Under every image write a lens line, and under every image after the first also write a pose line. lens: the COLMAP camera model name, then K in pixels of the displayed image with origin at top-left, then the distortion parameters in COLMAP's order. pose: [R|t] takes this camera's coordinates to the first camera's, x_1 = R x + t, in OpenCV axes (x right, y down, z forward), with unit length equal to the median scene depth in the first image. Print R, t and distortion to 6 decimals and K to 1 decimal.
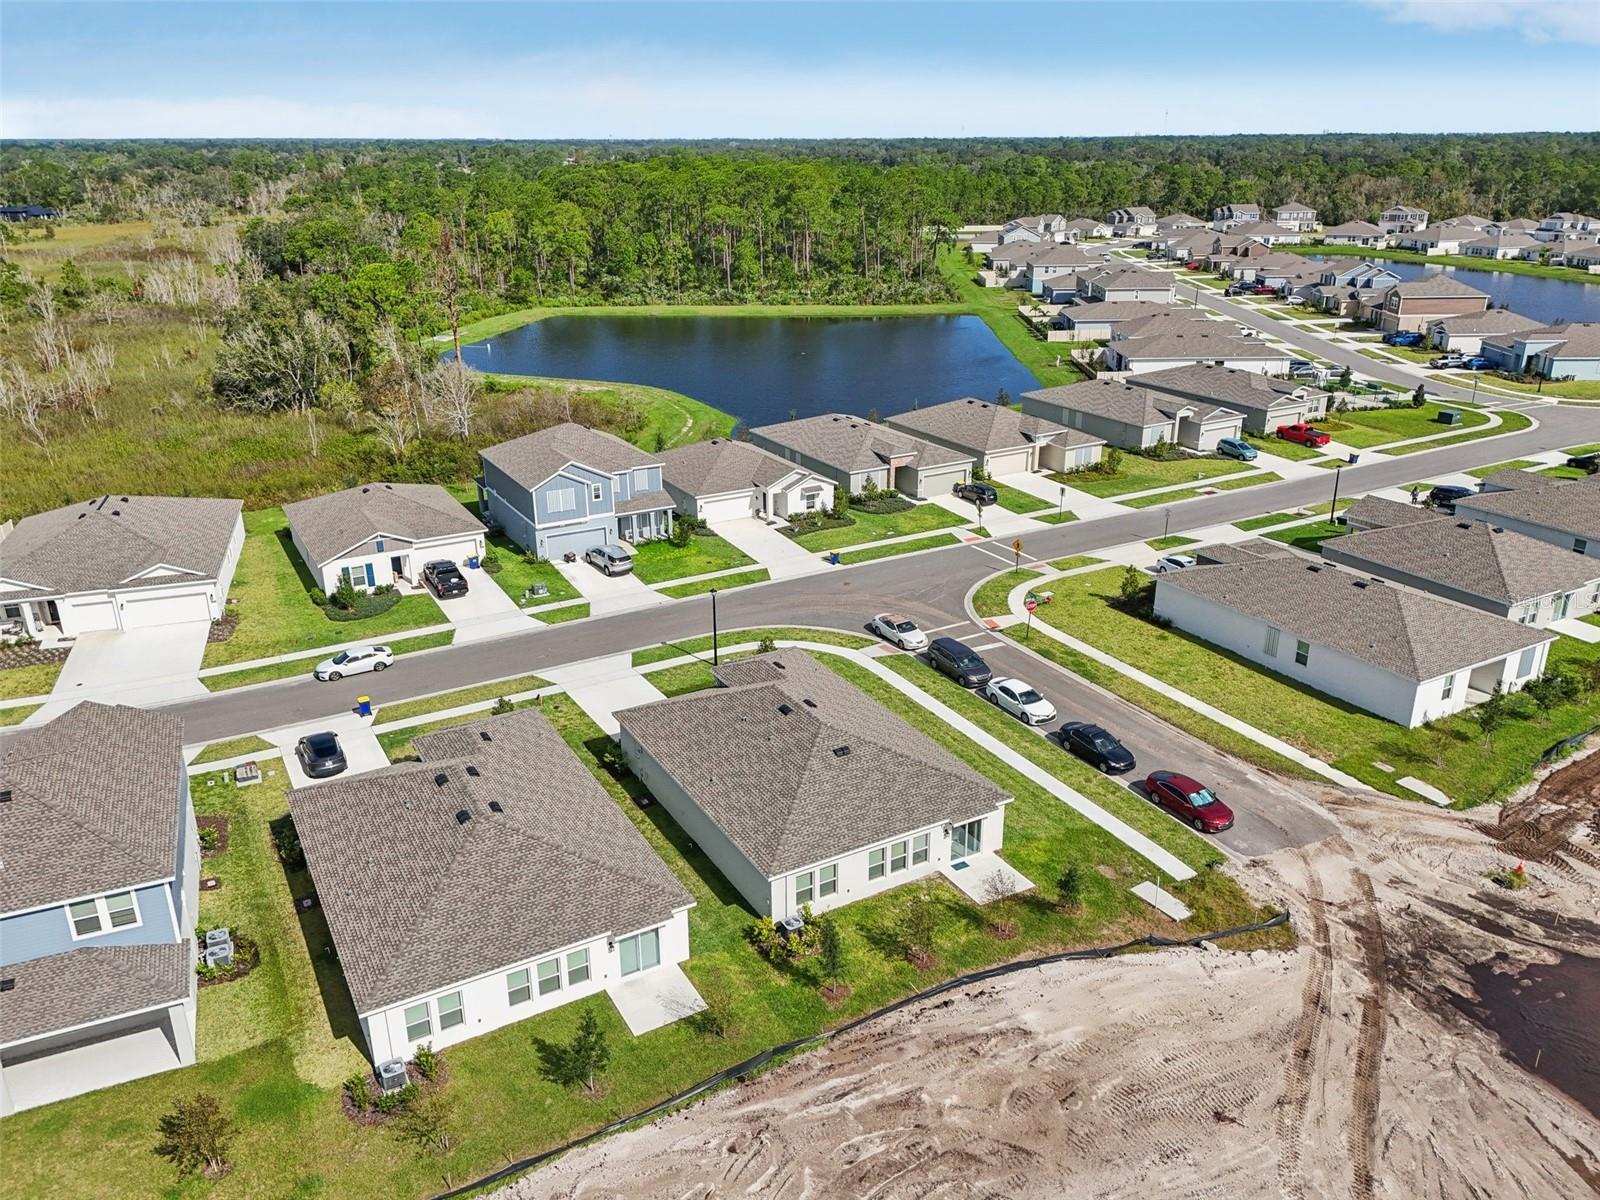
lens RADIAL K [[1221.2, 0, 800.0], [0, 1221.2, 600.0], [0, 0, 1]] dist [0.037270, -0.002273]
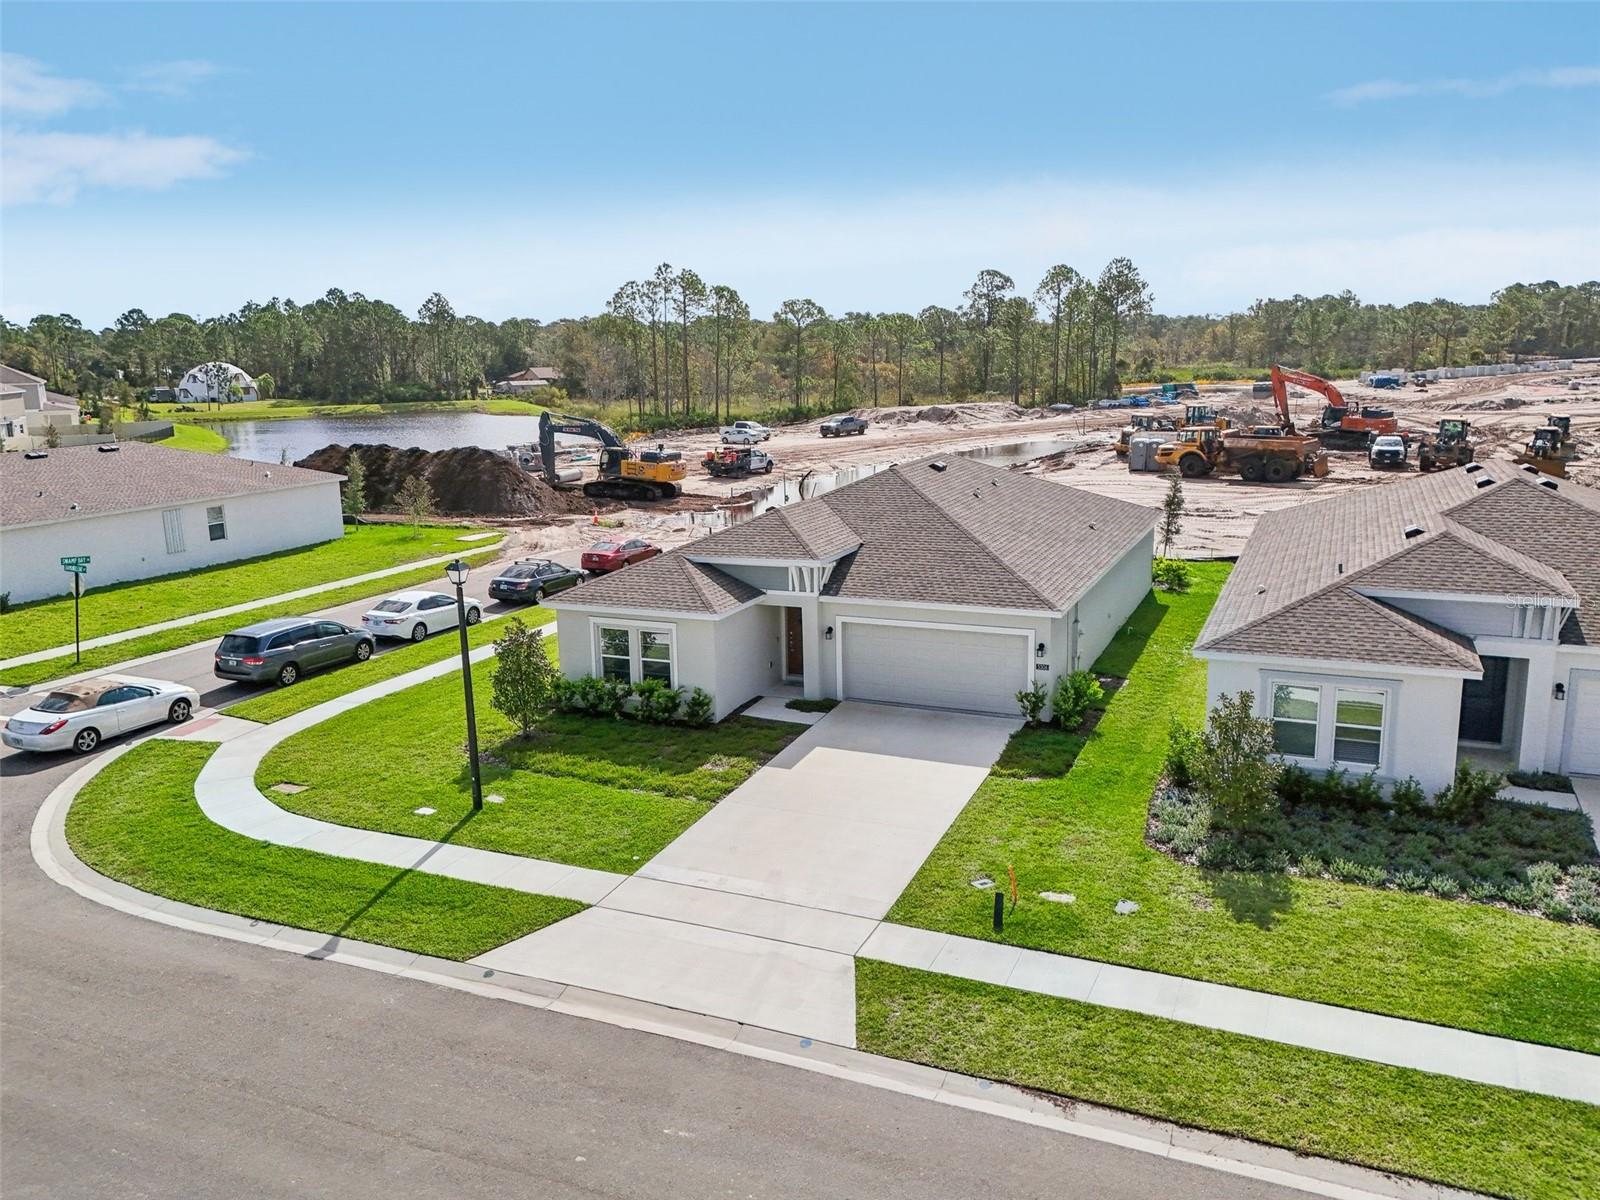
lens RADIAL K [[1221.2, 0, 800.0], [0, 1221.2, 600.0], [0, 0, 1]] dist [0.037270, -0.002273]
pose [[-0.599727, -0.148821, 0.786244, -0.608088], [0.310020, 0.862605, 0.399750, -0.162943], [-0.737709, 0.483492, -0.471190, 1.759492]]
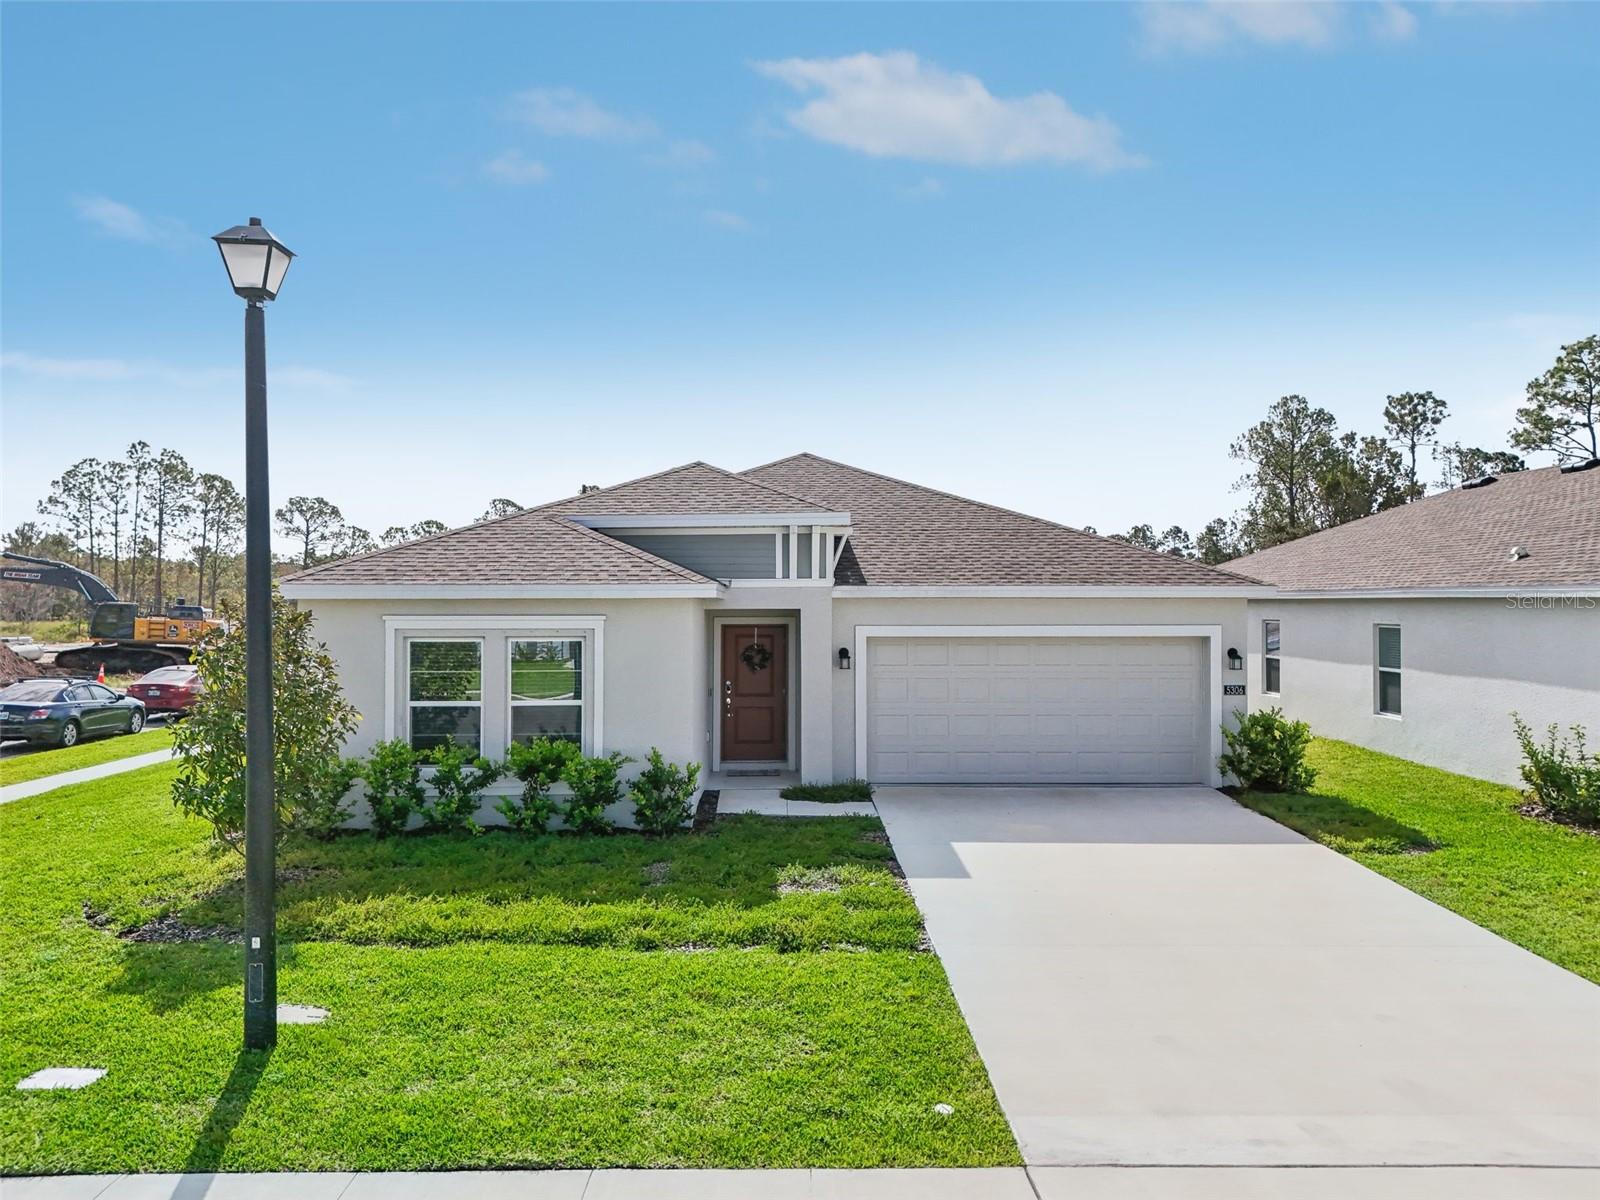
lens RADIAL K [[1210.4, 0, 809.0], [0, 1210.4, 601.9], [0, 0, 1]] dist [0.009849, 0.001079]
pose [[-0.882684, 0.005011, 0.469941, -0.255940], [0.173414, 0.932852, 0.315776, -0.006689], [-0.436803, 0.360225, -0.824282, 1.734506]]
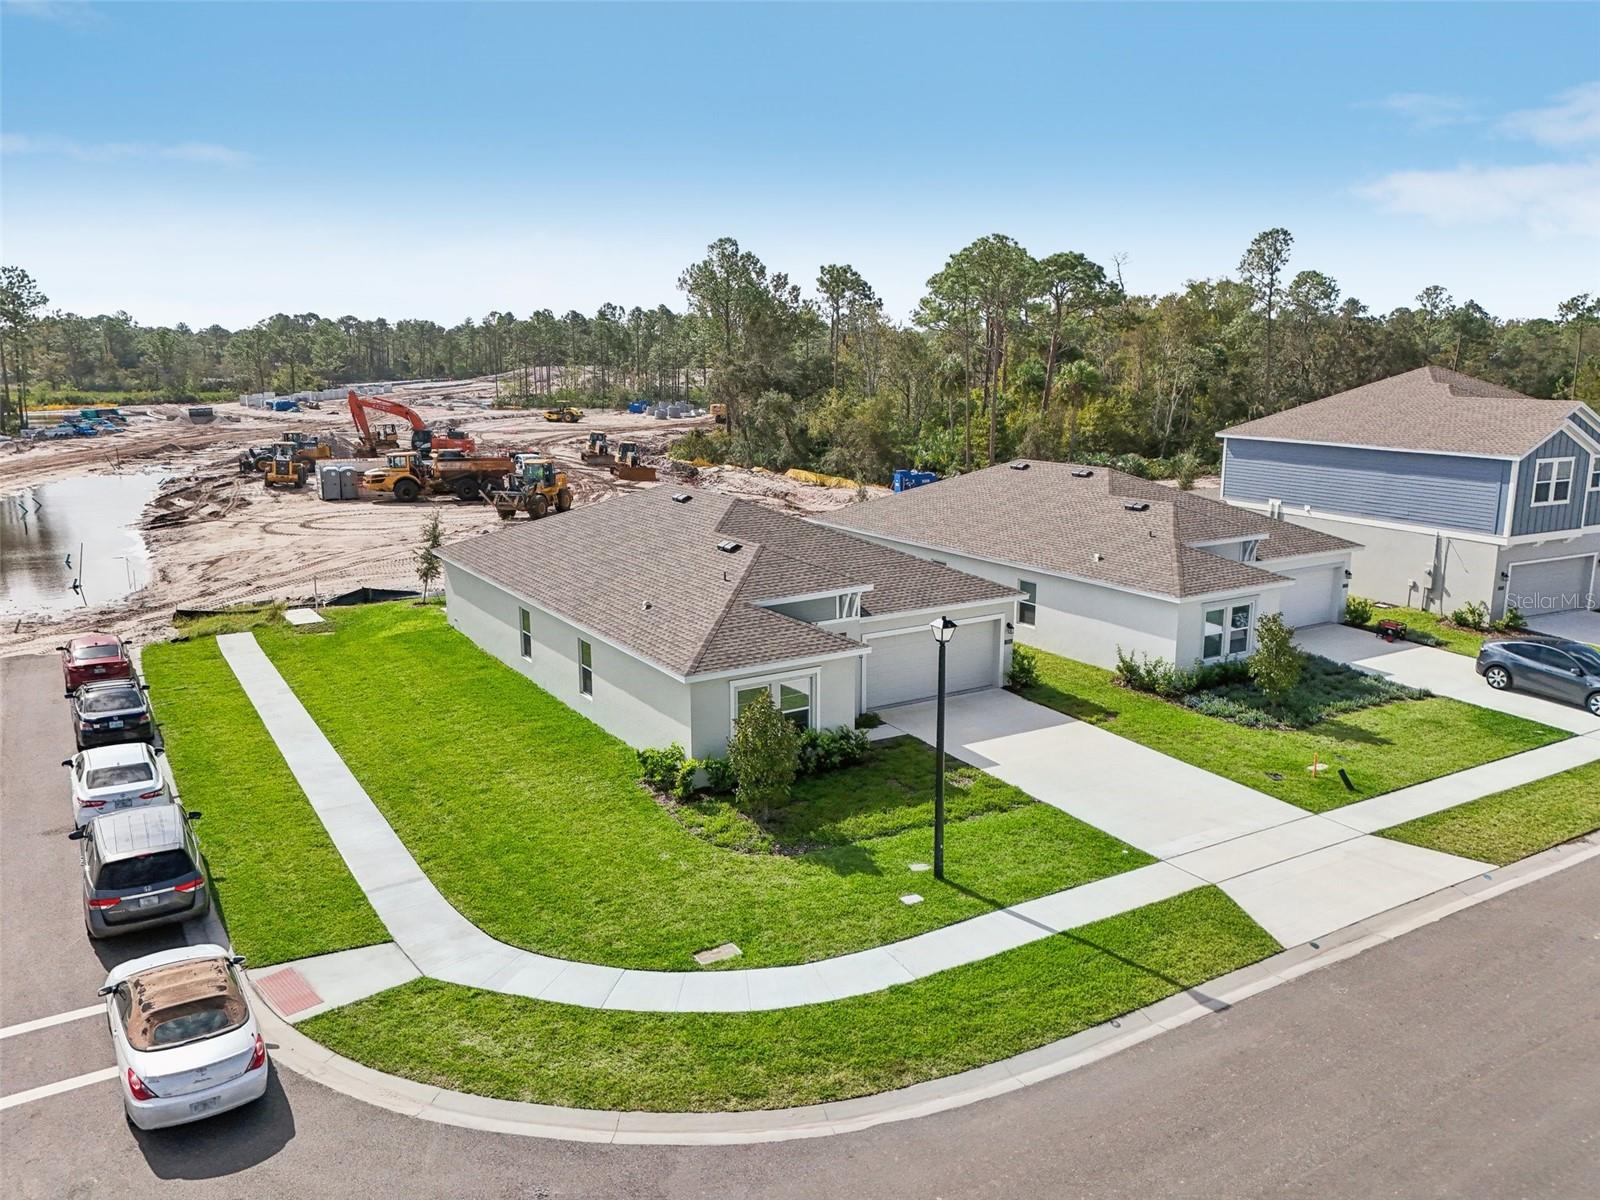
lens RADIAL K [[1205.2, 0, 792.6], [0, 1205.2, 551.9], [0, 0, 1]] dist [0.038520, -0.004623]
pose [[-0.999531, 0.011750, -0.028268, -0.040859], [-0.004337, 0.859740, 0.510714, -0.284028], [0.030304, 0.510597, -0.859286, 2.013758]]
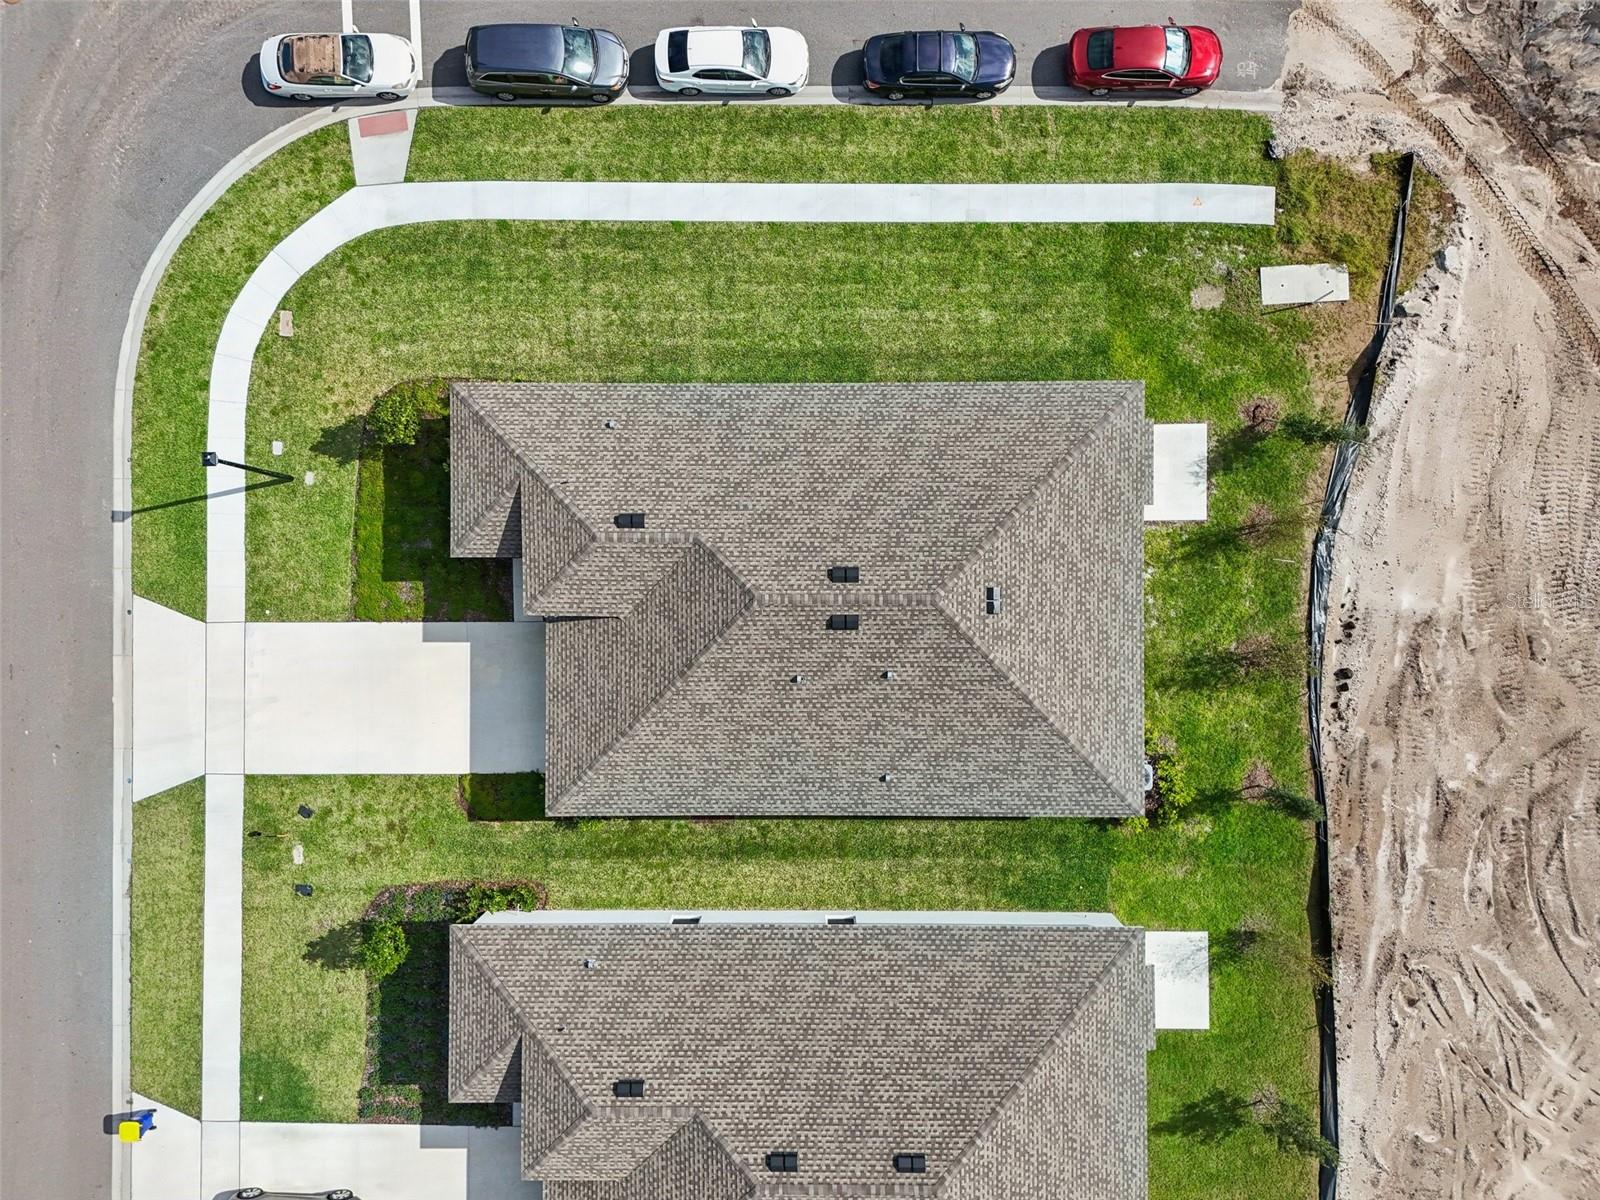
lens RADIAL K [[1221.2, 0, 800.0], [0, 1221.2, 600.0], [0, 0, 1]] dist [0.037270, -0.002273]
pose [[0.493400, -0.869774, 0.007062, -0.021614], [0.306490, 0.181451, 0.934419, -0.568499], [-0.814015, -0.458878, 0.356105, 1.042085]]
